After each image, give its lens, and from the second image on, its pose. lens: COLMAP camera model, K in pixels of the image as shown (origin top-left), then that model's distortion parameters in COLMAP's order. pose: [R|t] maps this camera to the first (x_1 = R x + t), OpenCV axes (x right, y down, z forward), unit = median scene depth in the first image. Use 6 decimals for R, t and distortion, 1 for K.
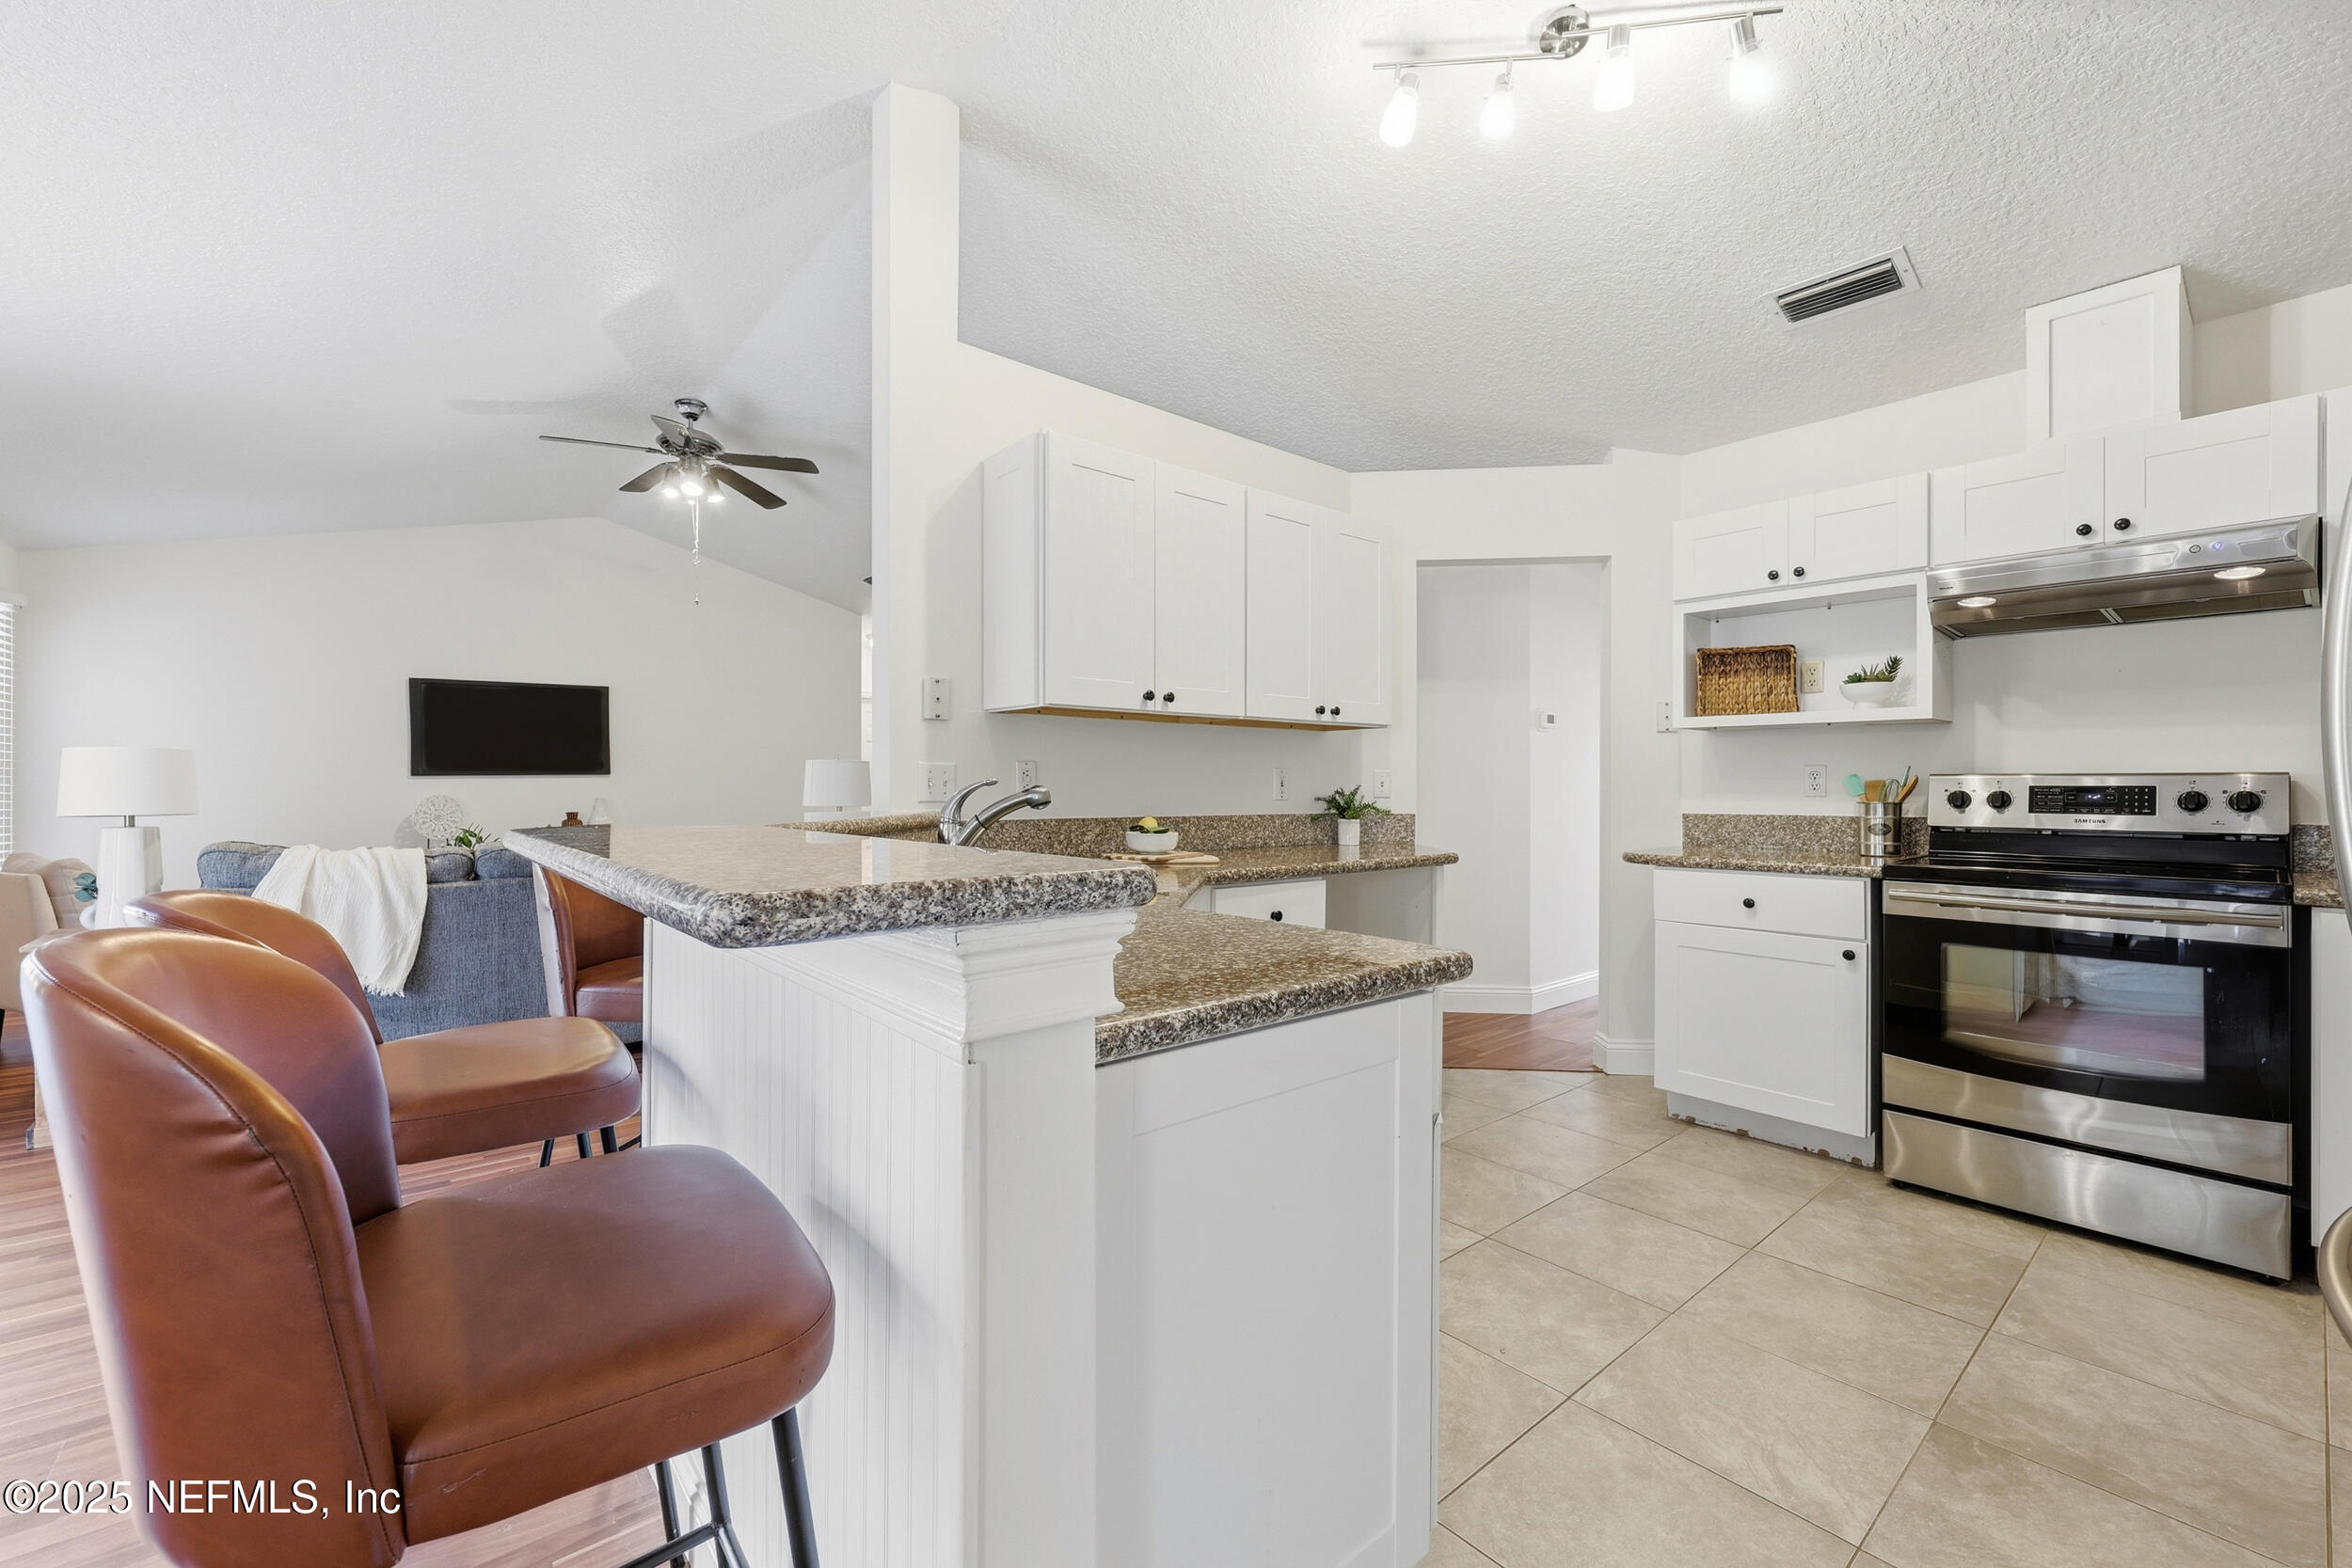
lens RADIAL K [[944.6, 0, 1173.3], [0, 944.6, 782.9], [0, 0, 1]] dist [0.000599, 0.000001]
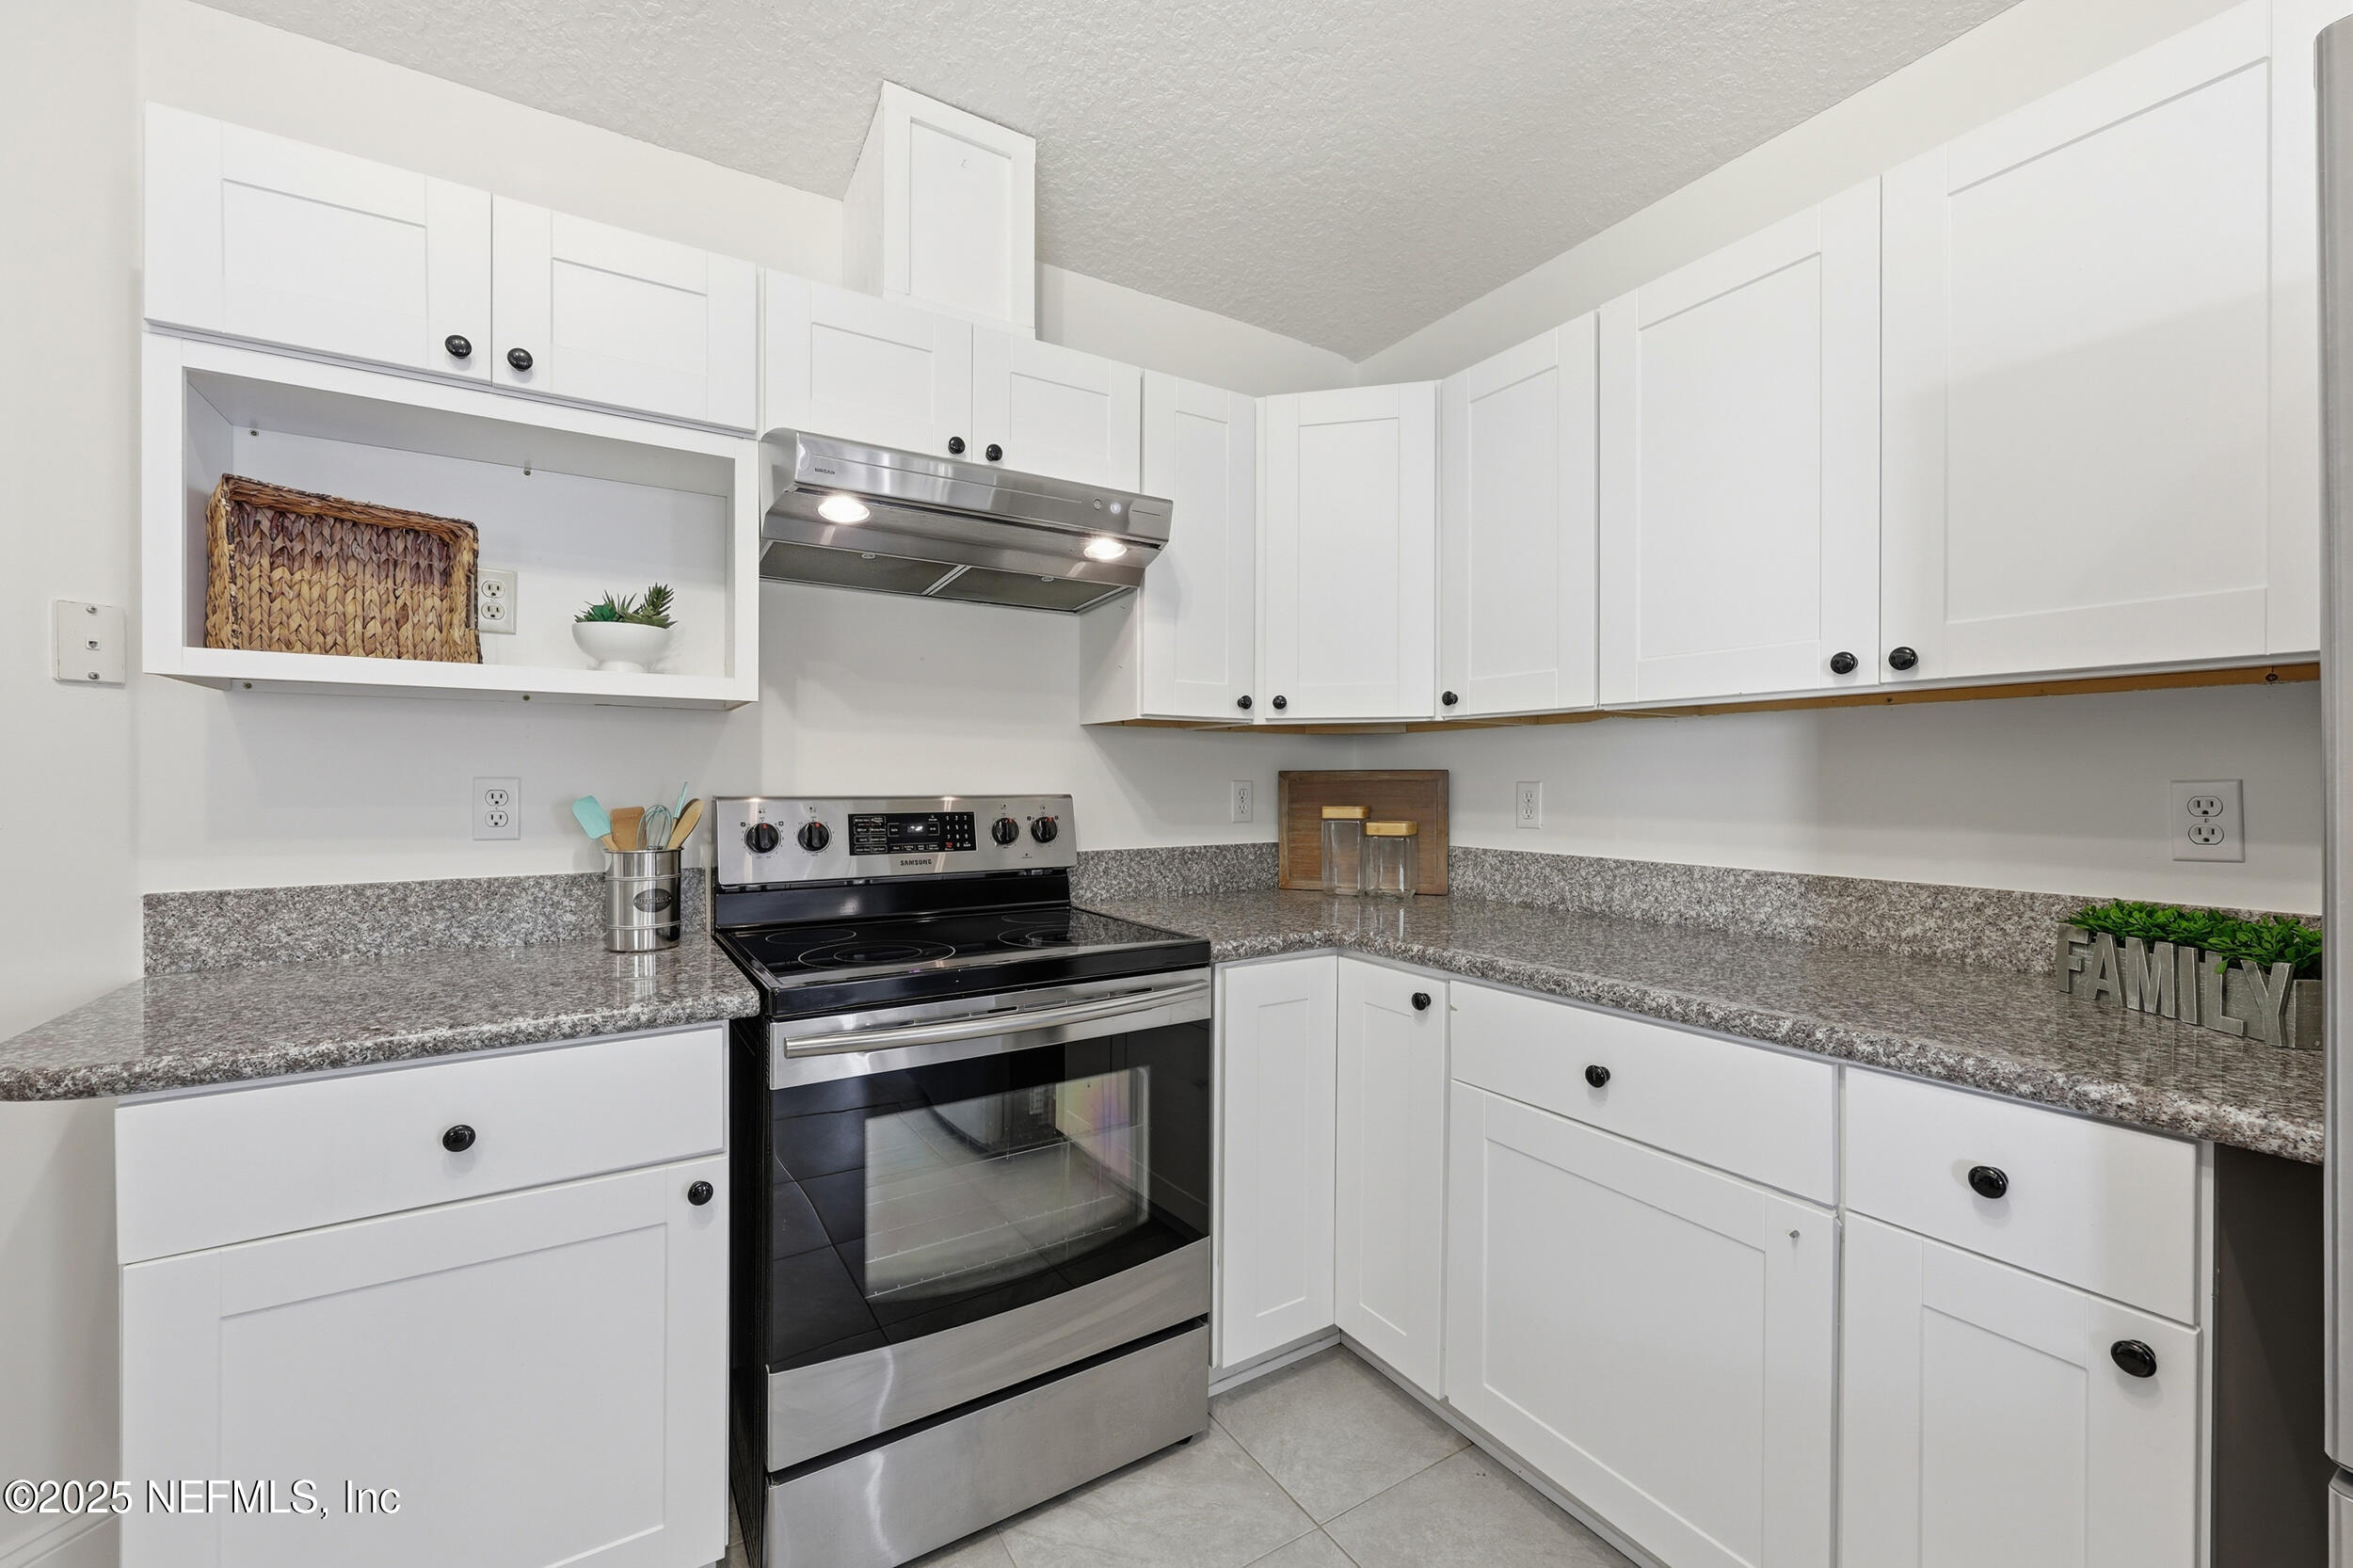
lens RADIAL K [[945.1, 0, 1173.8], [0, 945.1, 782.9], [0, 0, 1]] dist [0.000599, 0.000001]
pose [[0.147190, -0.000763, 0.989108, 0.277602], [-0.004372, 0.999989, 0.001422, -0.021143], [-0.989099, -0.004533, 0.147185, 0.675460]]
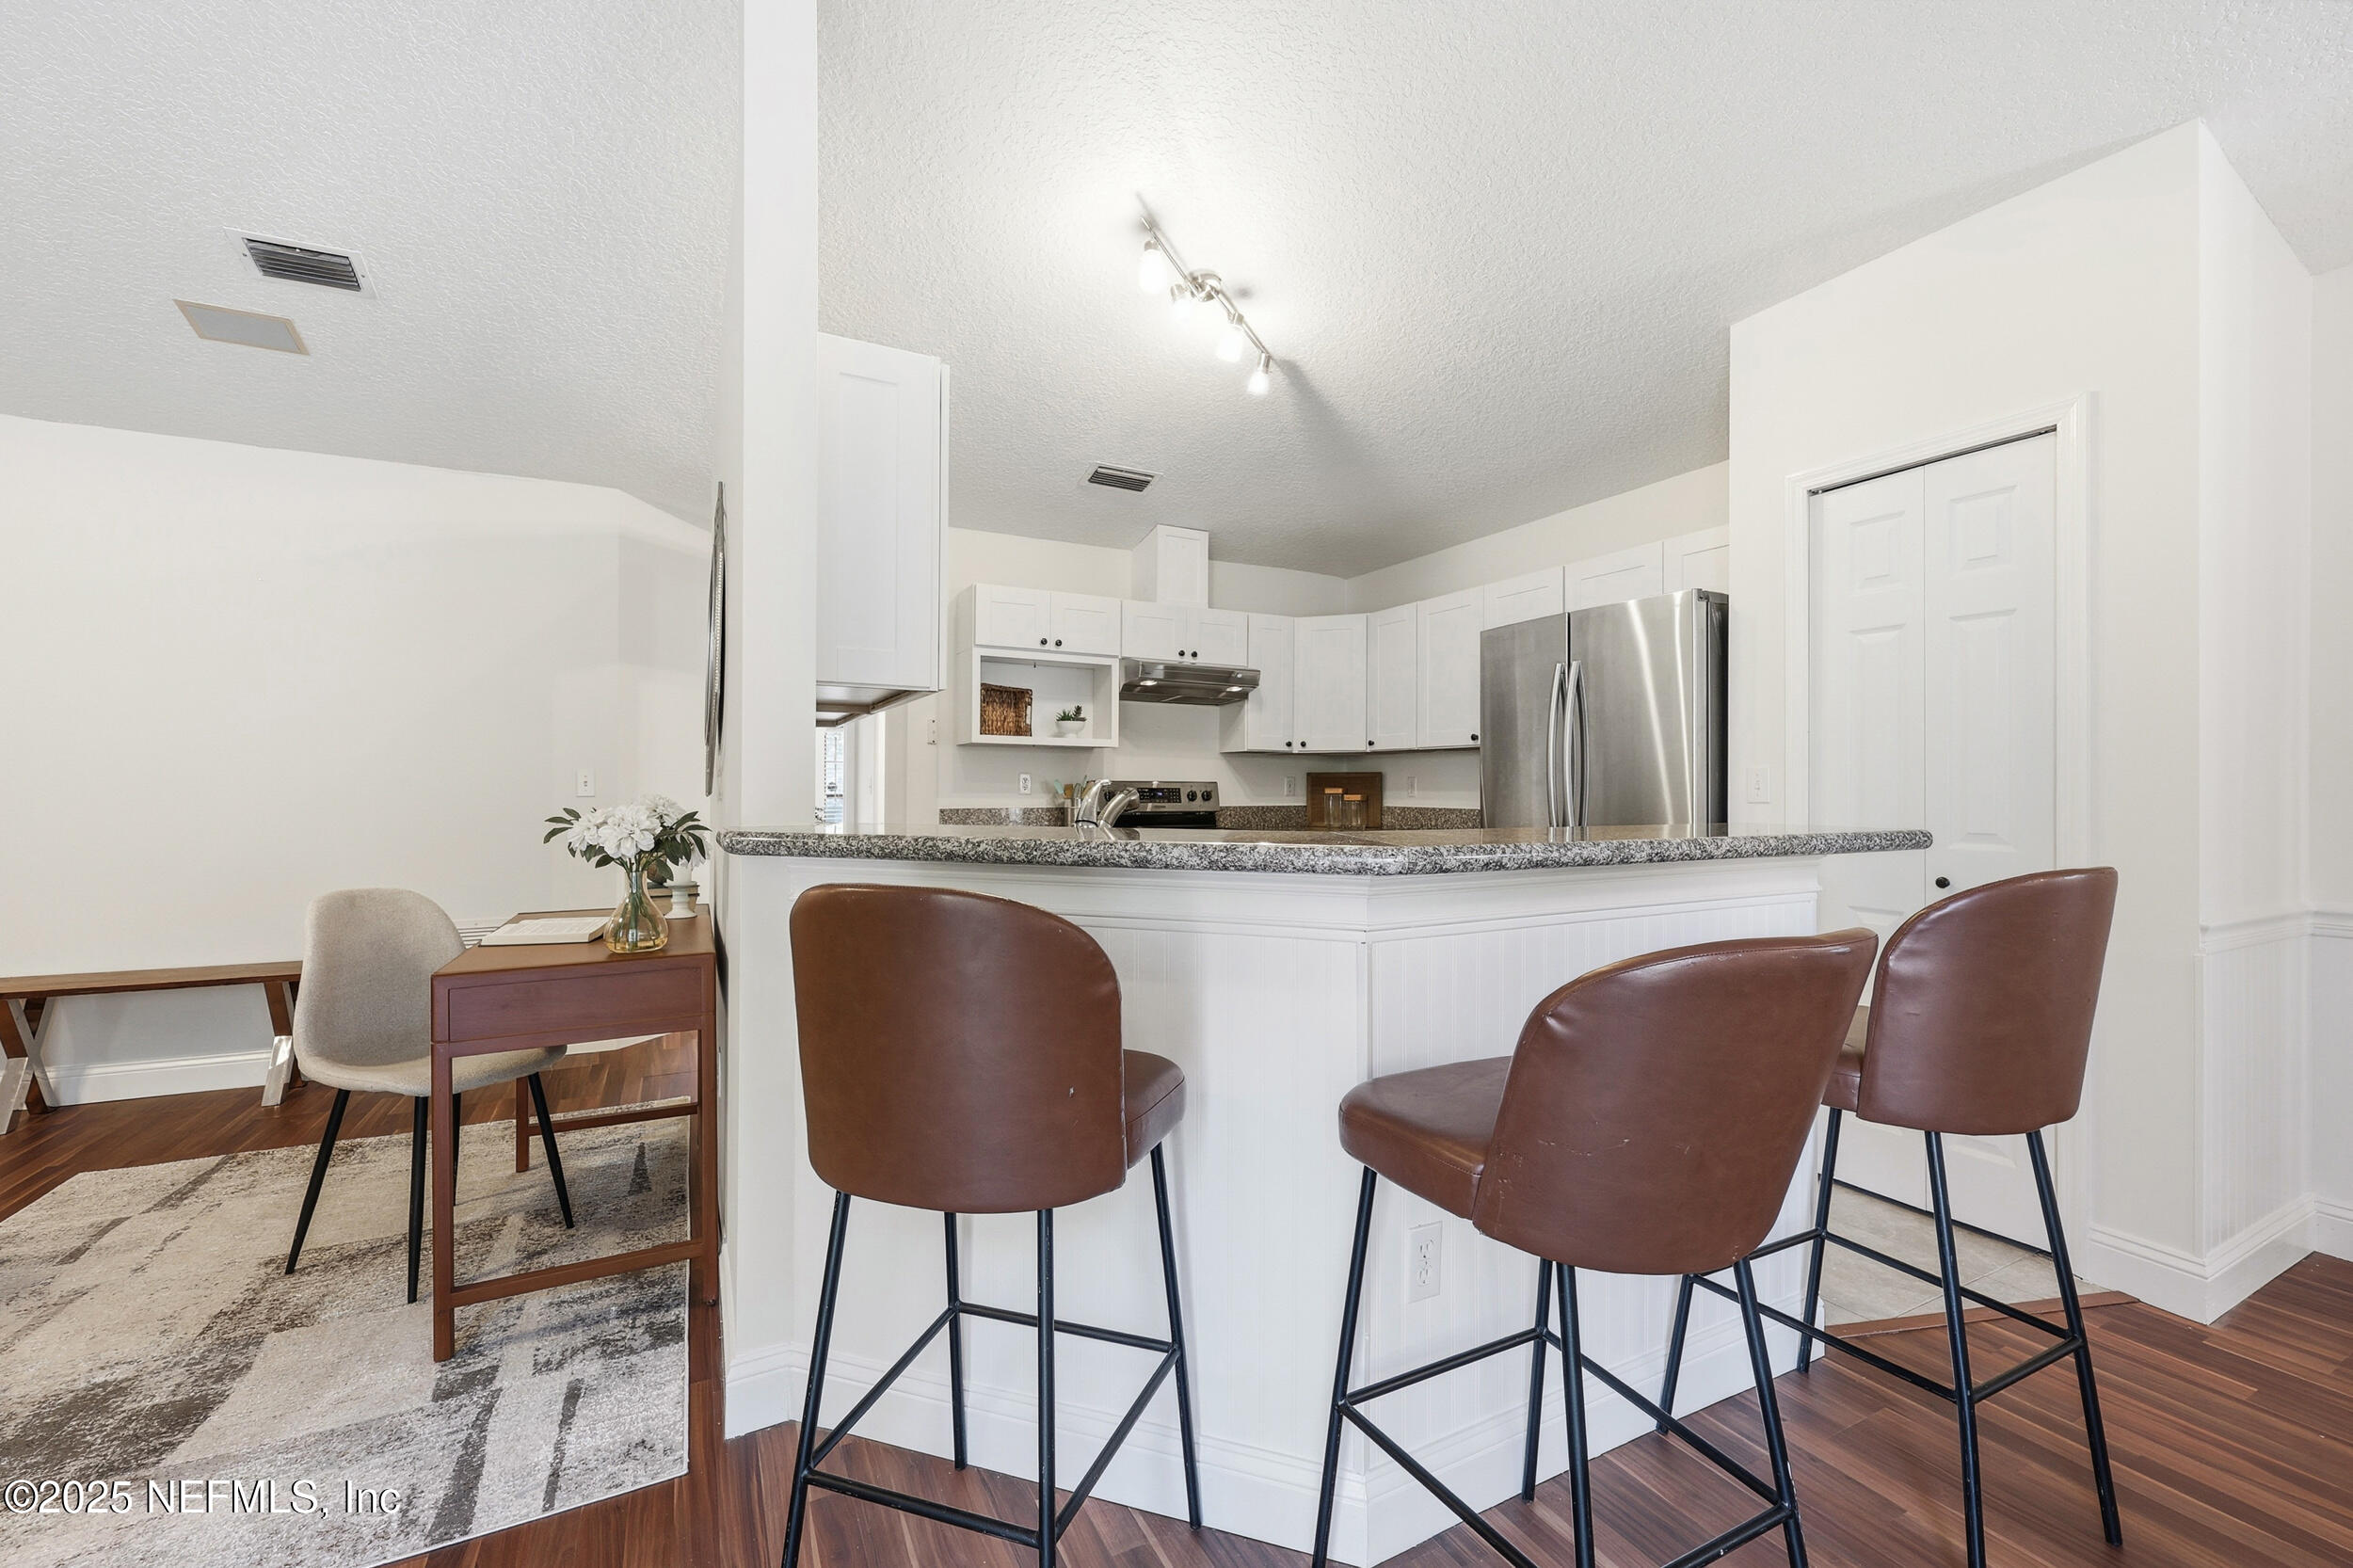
lens RADIAL K [[945.1, 0, 1173.8], [0, 945.1, 782.9], [0, 0, 1]] dist [0.000599, 0.000001]
pose [[0.223890, 0.008928, 0.974573, -0.814870], [-0.007674, 0.999943, -0.007398, 0.006745], [-0.974584, -0.005822, 0.223946, 0.536384]]
